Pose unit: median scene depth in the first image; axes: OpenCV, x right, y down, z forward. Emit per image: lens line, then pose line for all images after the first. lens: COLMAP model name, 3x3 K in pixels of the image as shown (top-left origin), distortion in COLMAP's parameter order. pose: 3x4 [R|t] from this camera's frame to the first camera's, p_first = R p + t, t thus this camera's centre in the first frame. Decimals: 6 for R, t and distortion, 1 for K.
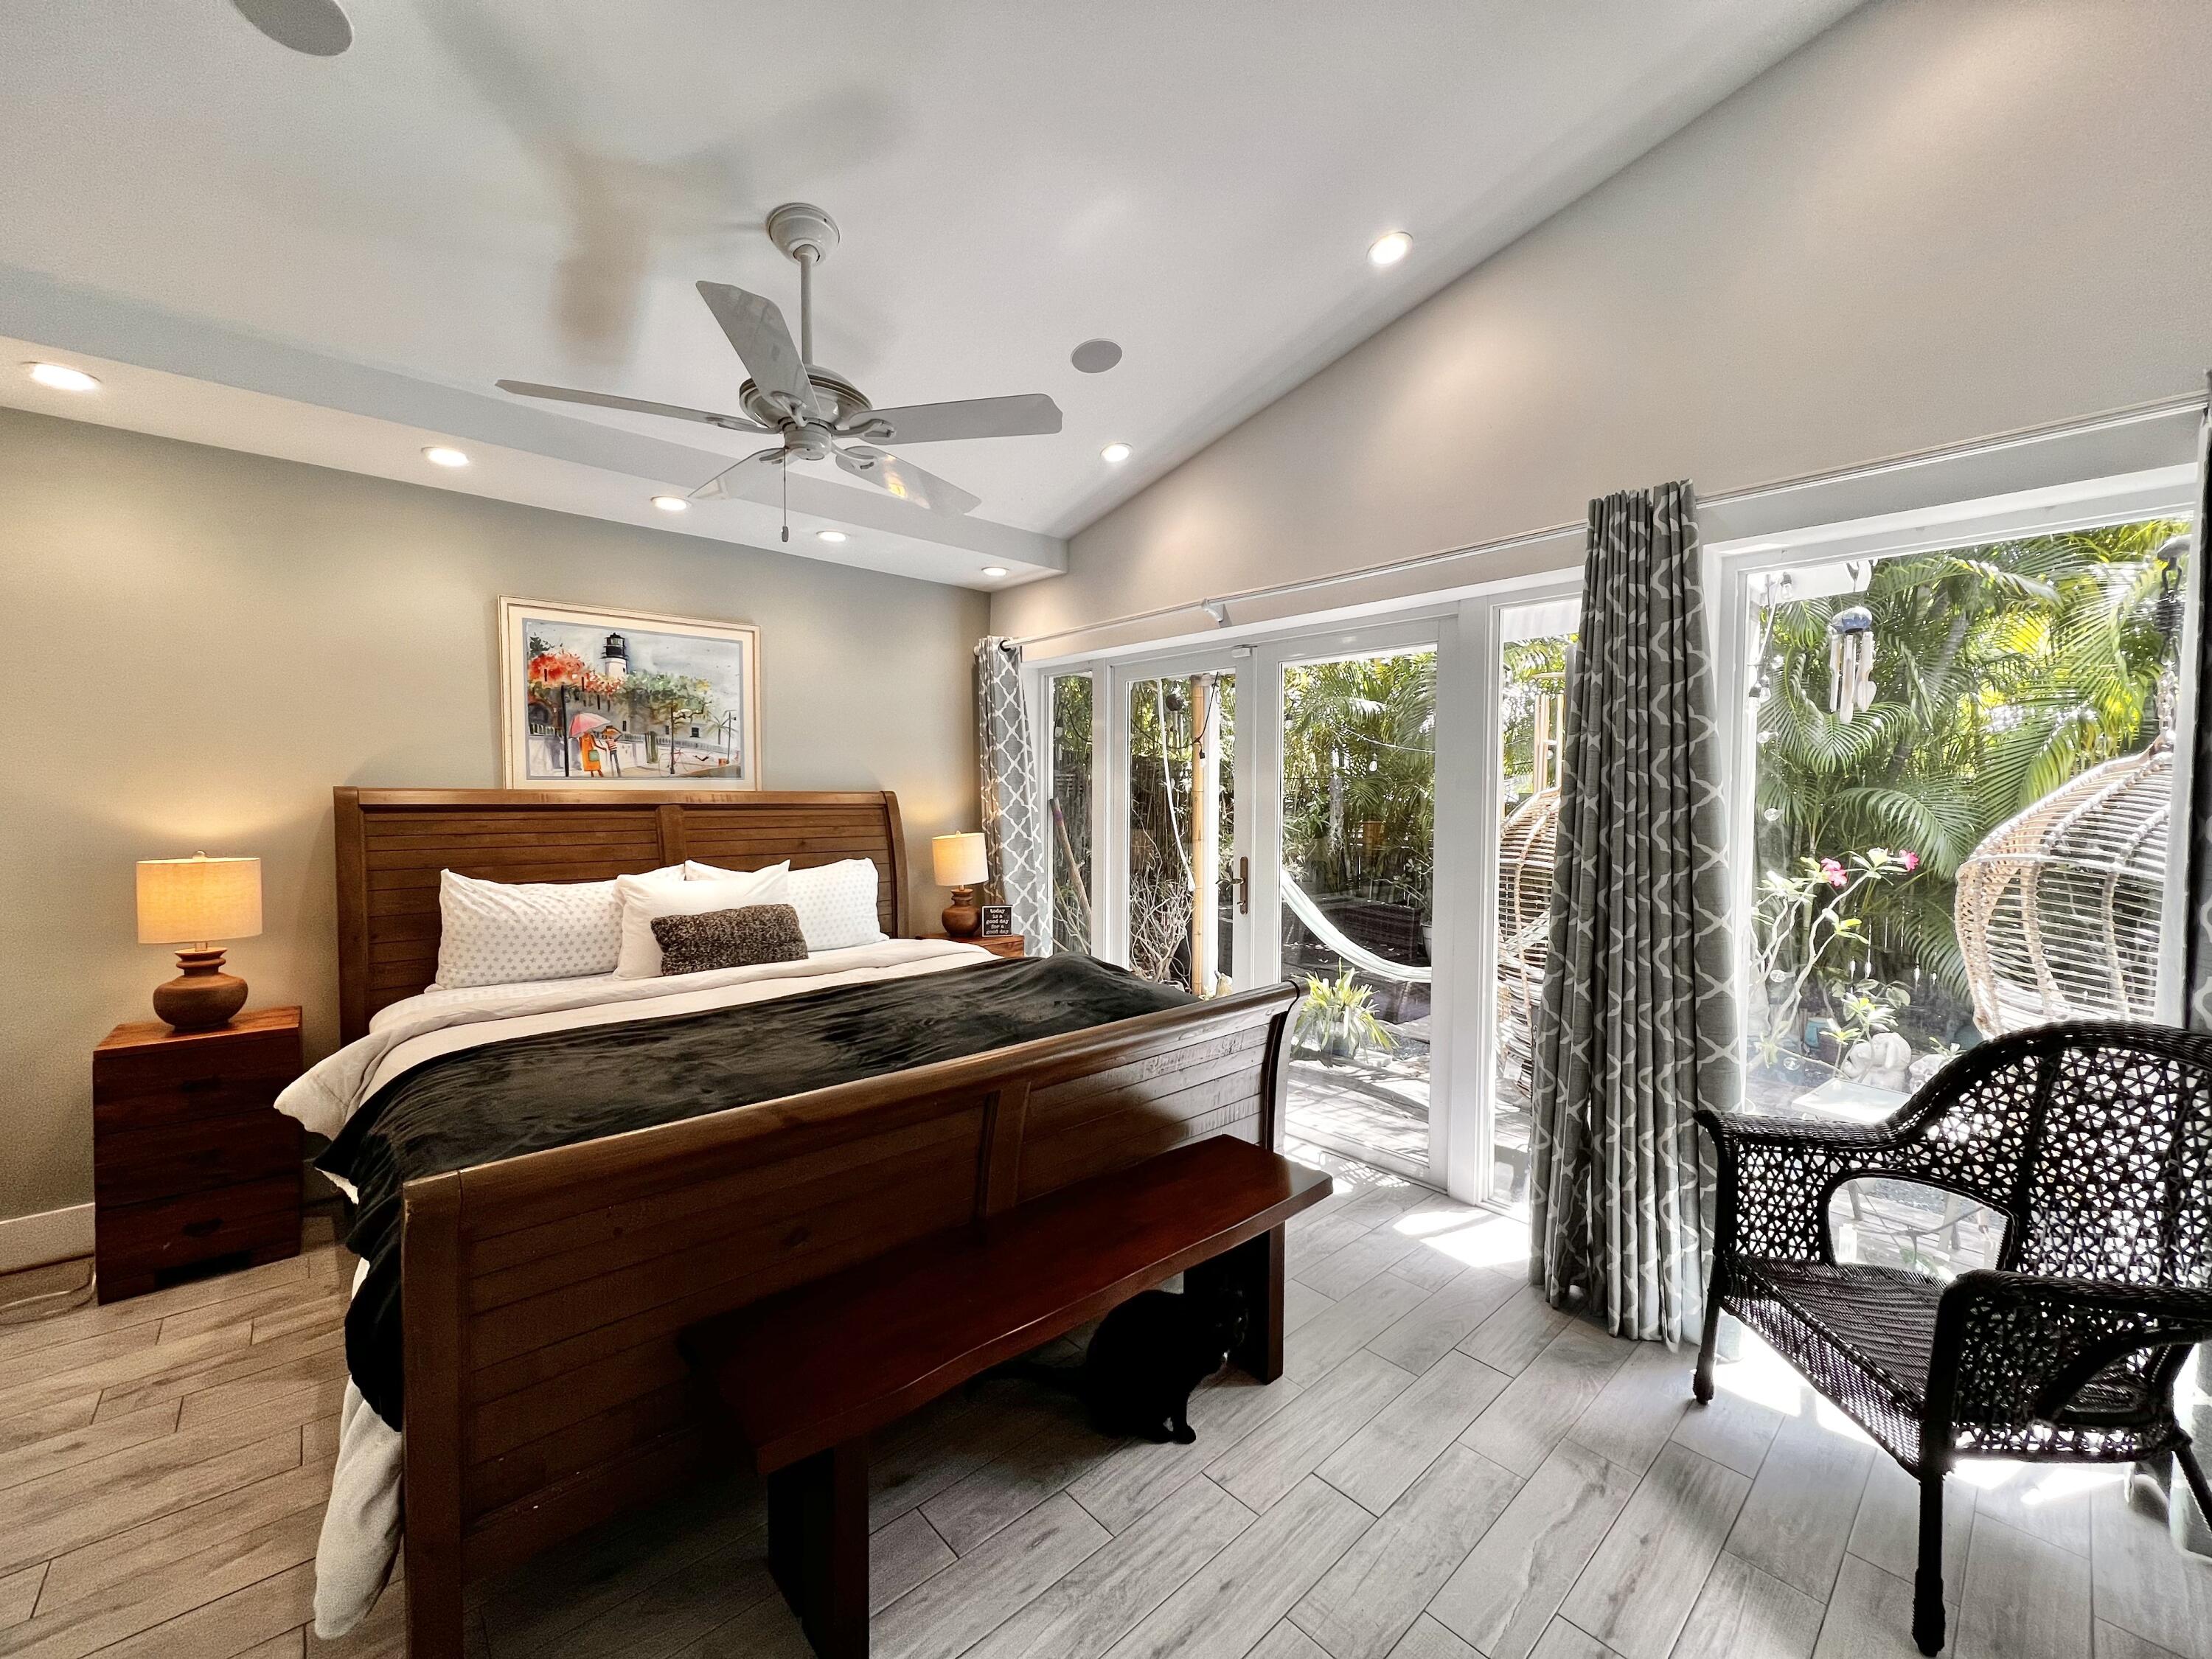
lens RADIAL K [[889.5, 0, 1099.7], [0, 889.5, 818.4], [0, 0, 1]] dist [0.000729, -0.000268]
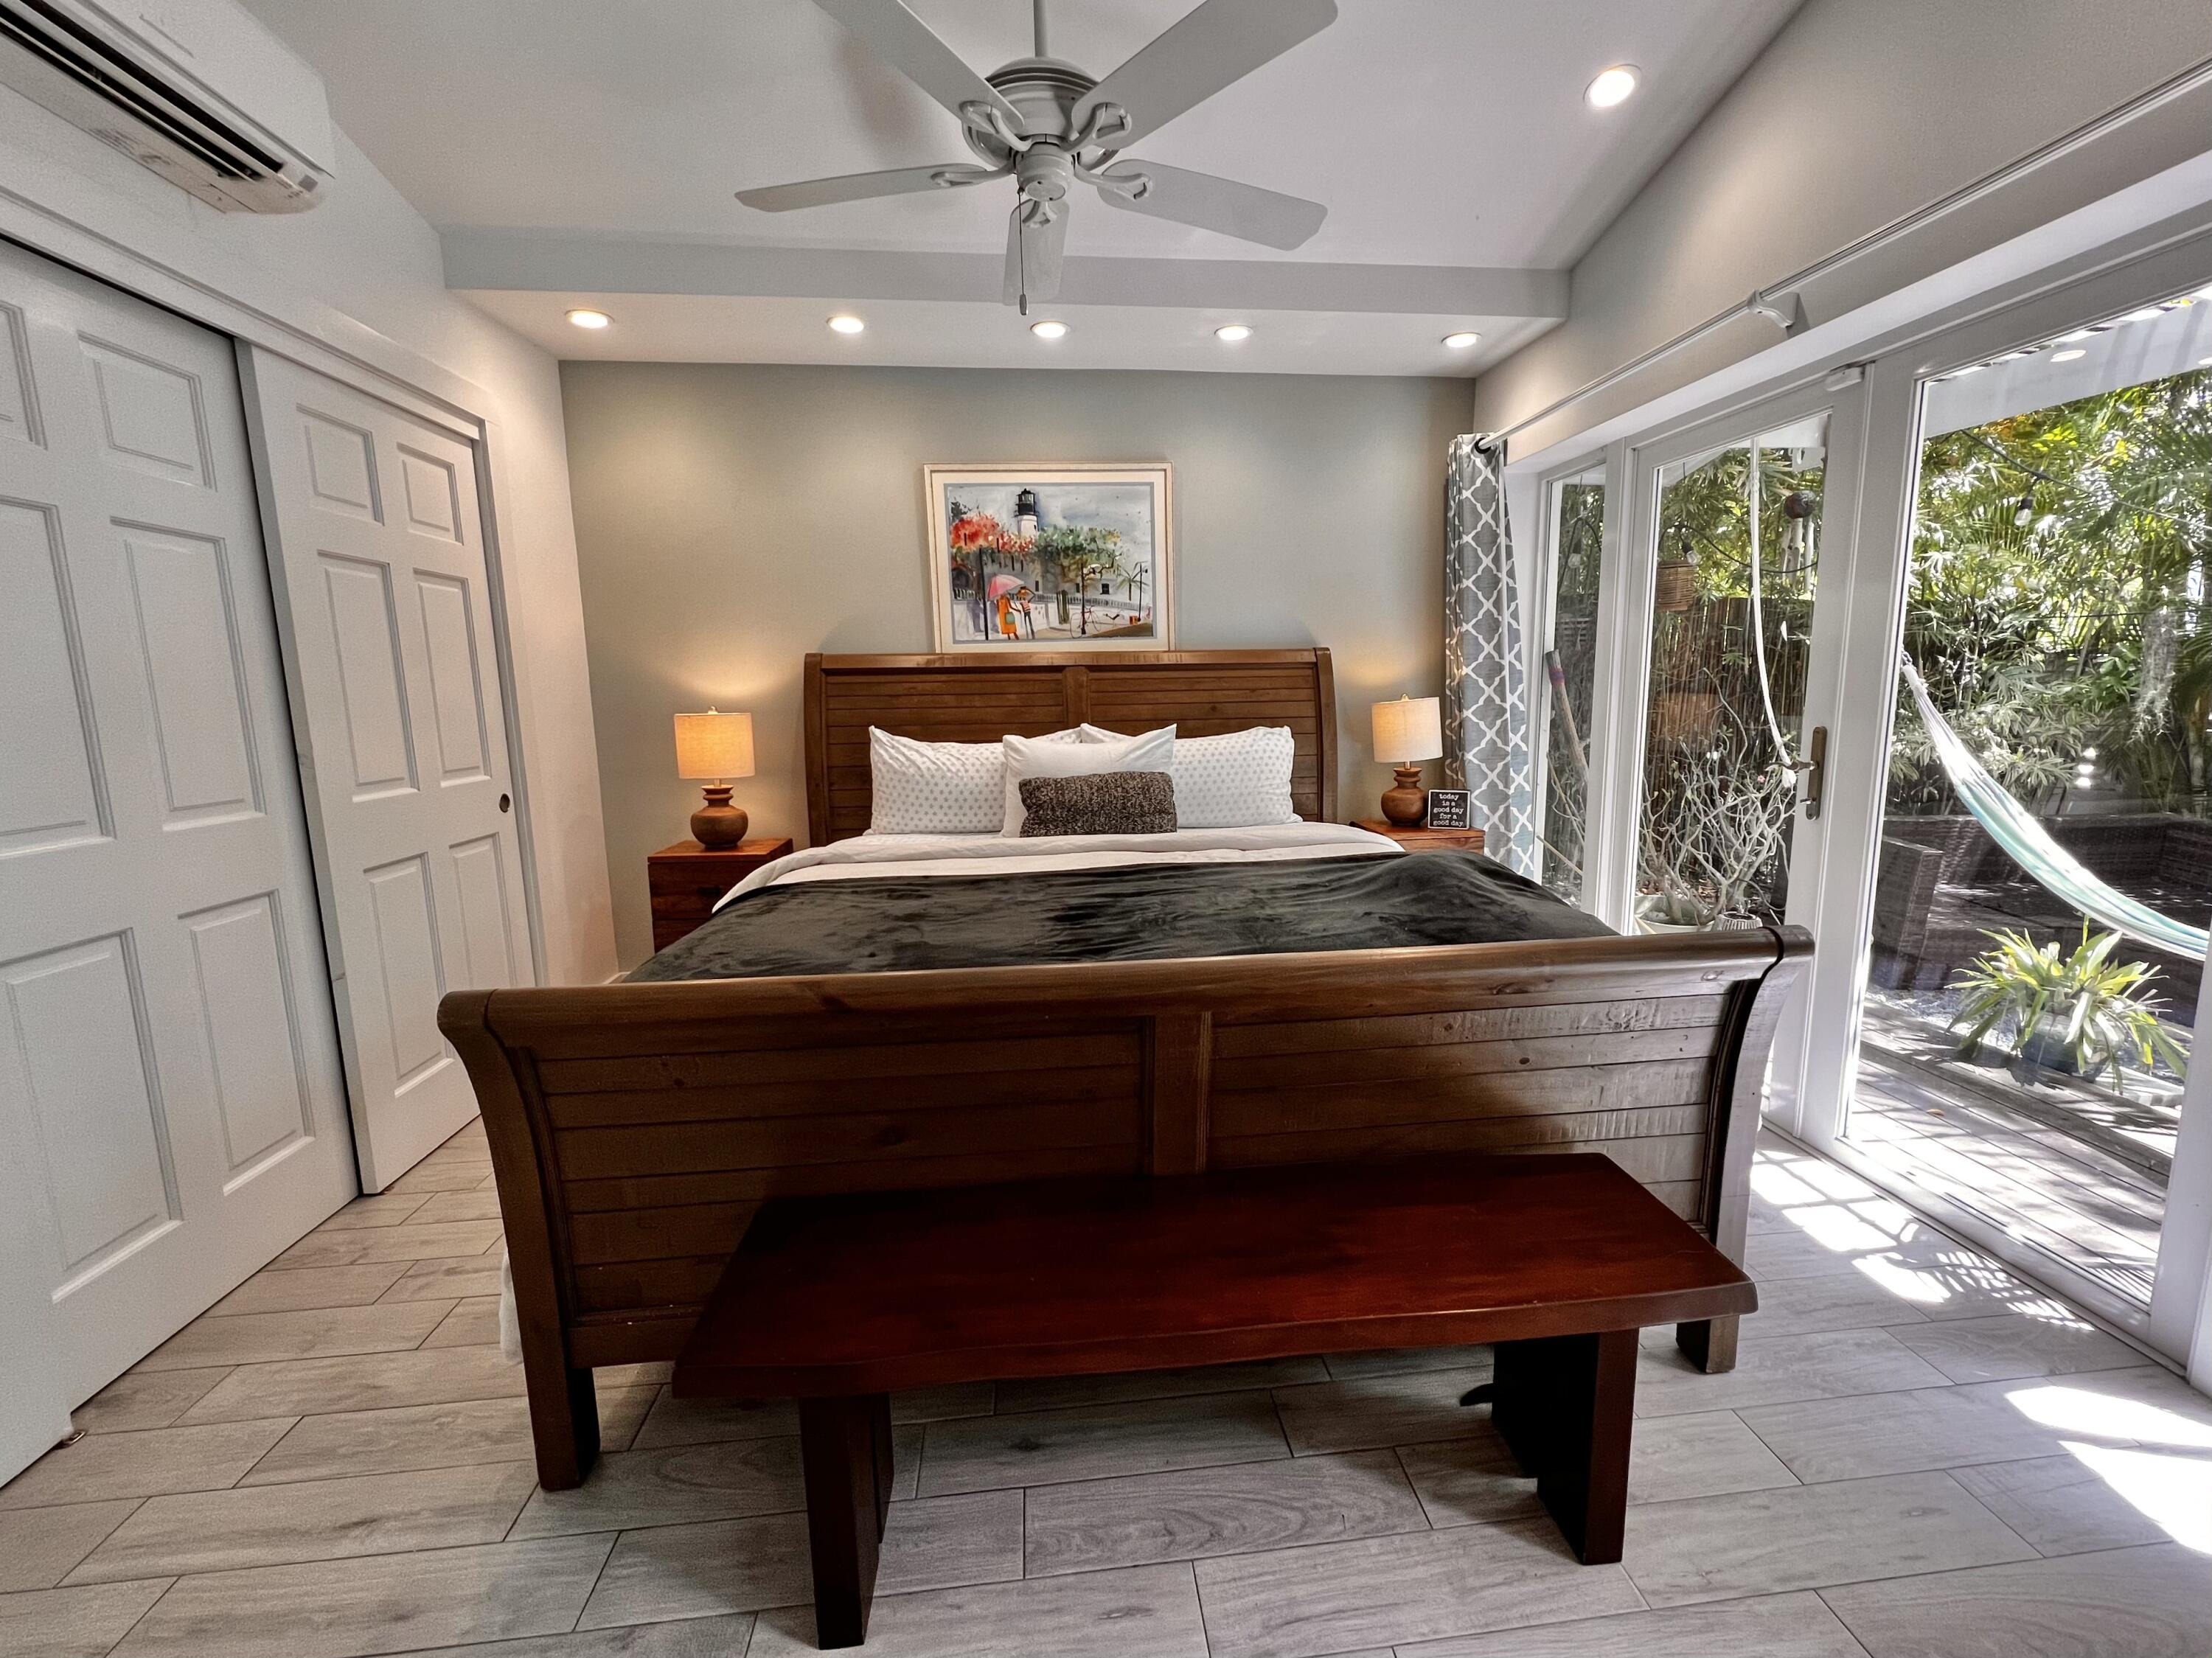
lens RADIAL K [[926.1, 0, 1126.0], [0, 926.1, 819.7], [0, 0, 1]] dist [0.000014, 0.000451]
pose [[0.812022, 0.067417, -0.579720, 0.185732], [0.004346, 0.992580, 0.121517, 0.034090], [0.583611, -0.101194, 0.805704, 0.245987]]
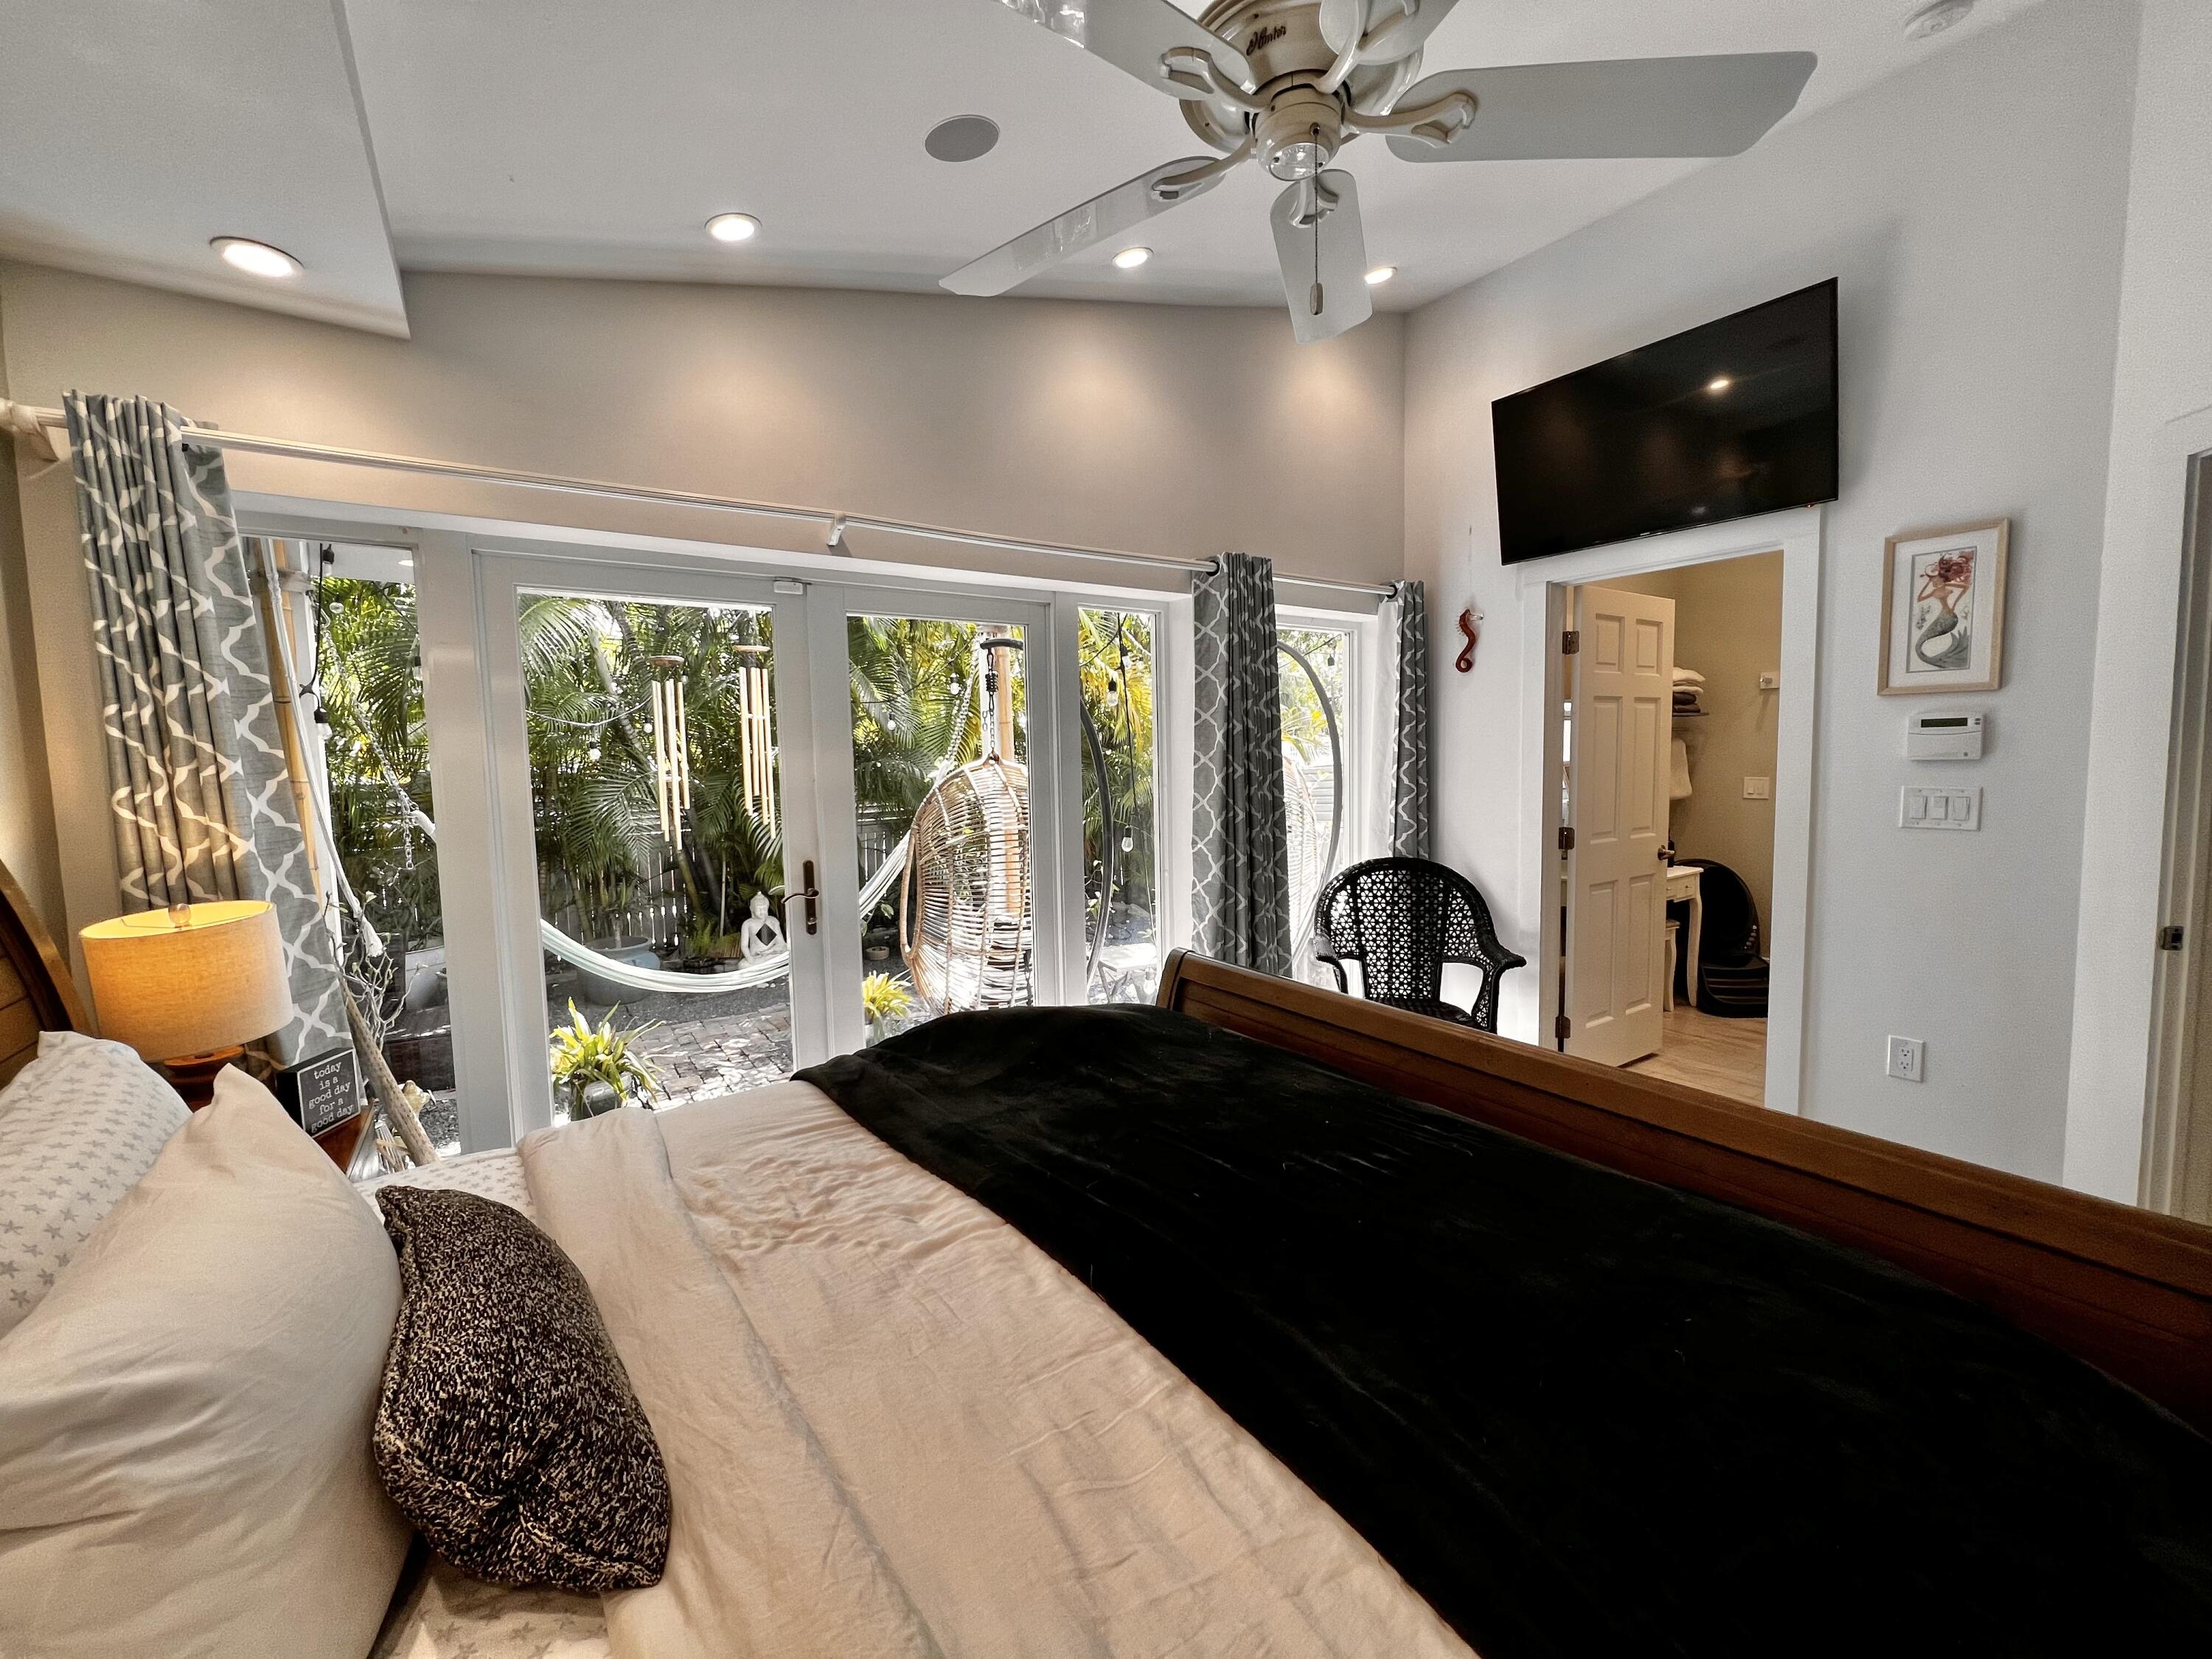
lens RADIAL K [[889.5, 0, 1108.3], [0, 889.5, 824.3], [0, 0, 1]] dist [0.000729, -0.000268]
pose [[0.136499, -0.085420, 0.986951, -0.695490], [0.052828, 0.995486, 0.078852, -0.042522], [-0.989231, 0.041375, 0.140396, 0.799514]]
